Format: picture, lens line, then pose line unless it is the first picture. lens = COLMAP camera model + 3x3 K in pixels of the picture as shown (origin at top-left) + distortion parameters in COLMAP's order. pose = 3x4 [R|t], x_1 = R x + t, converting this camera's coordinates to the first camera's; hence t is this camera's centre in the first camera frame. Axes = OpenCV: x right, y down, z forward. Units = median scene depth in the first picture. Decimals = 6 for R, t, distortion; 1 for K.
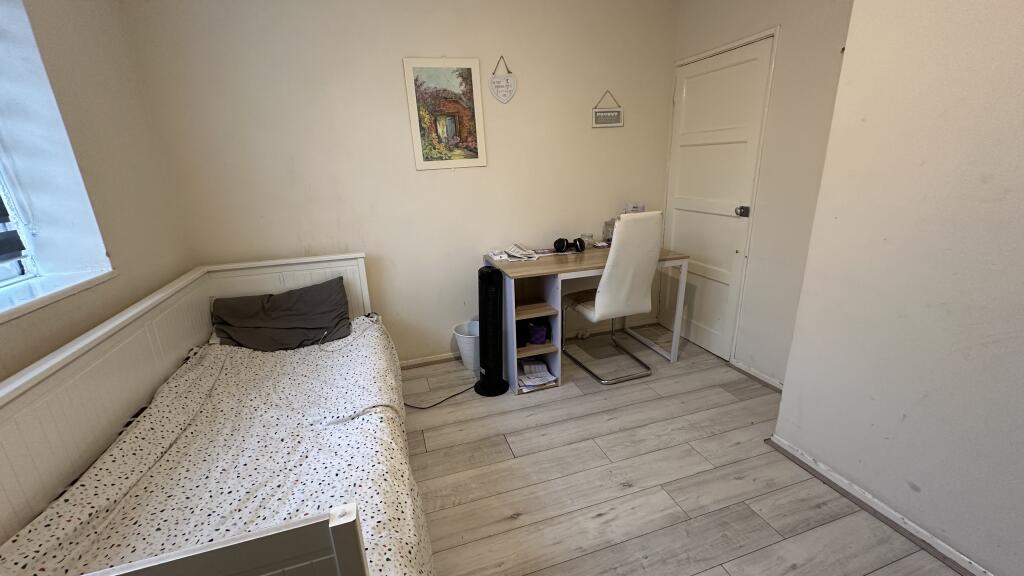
lens RADIAL K [[411.4, 0, 511.4], [0, 411.4, 294.3], [0, 0, 1]] dist [-0.000148, 0.000146]
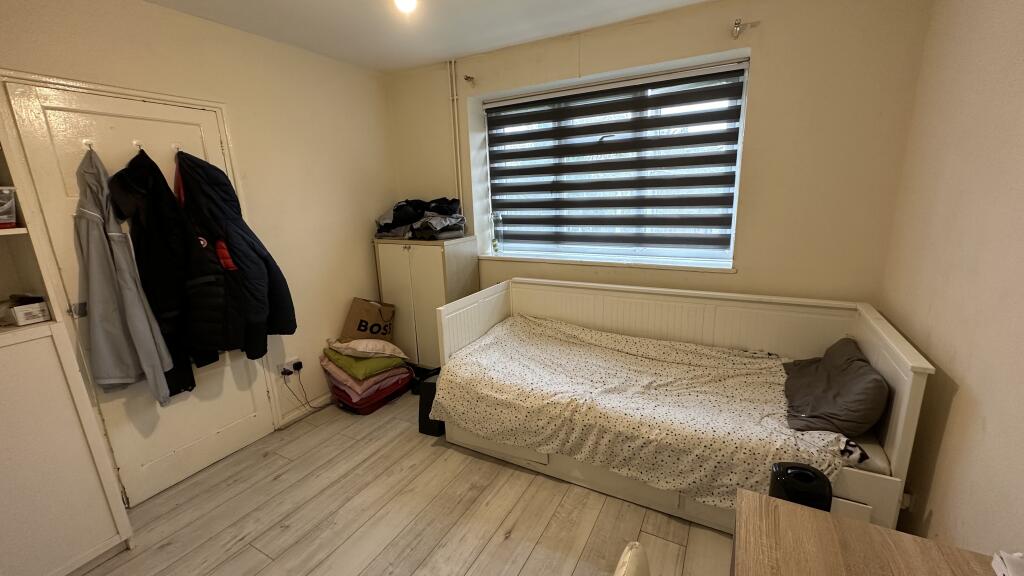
lens RADIAL K [[411.4, 0, 513.8], [0, 411.4, 289.1], [0, 0, 1]] dist [-0.000148, 0.000146]
pose [[-0.732714, 0.213657, -0.646128, 0.589922], [-0.145539, 0.878277, 0.455465, -0.566497], [0.664793, 0.427762, -0.612430, 1.453074]]
